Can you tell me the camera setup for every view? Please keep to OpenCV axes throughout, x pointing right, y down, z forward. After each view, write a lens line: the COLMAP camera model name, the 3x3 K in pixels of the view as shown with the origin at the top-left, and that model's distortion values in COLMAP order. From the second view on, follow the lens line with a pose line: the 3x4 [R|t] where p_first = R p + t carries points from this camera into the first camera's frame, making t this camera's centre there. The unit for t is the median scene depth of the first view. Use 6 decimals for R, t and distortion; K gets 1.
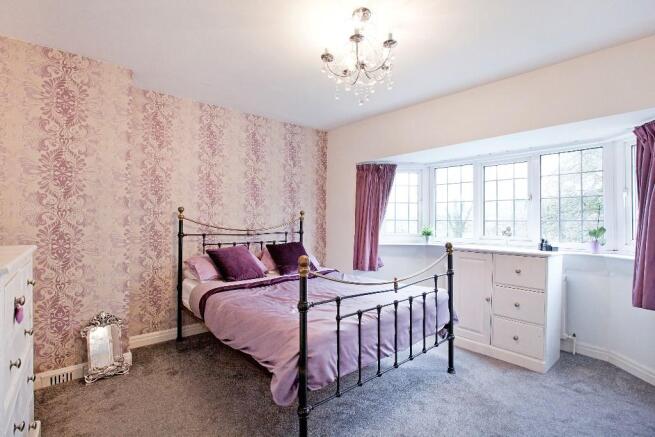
lens RADIAL K [[306.5, 0, 326.3], [0, 306.5, 222.1], [0, 0, 1]] dist [-0.003377, -0.000200]
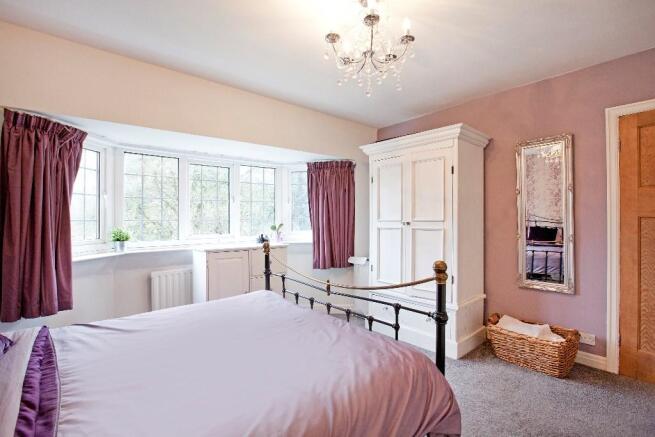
lens RADIAL K [[306.5, 0, 326.3], [0, 306.5, 222.1], [0, 0, 1]] dist [-0.003377, -0.000200]
pose [[0.076578, -0.015277, 0.996947, -0.487416], [0.006967, 0.999866, 0.014787, -0.012025], [-0.997039, 0.005813, 0.076675, 0.601014]]
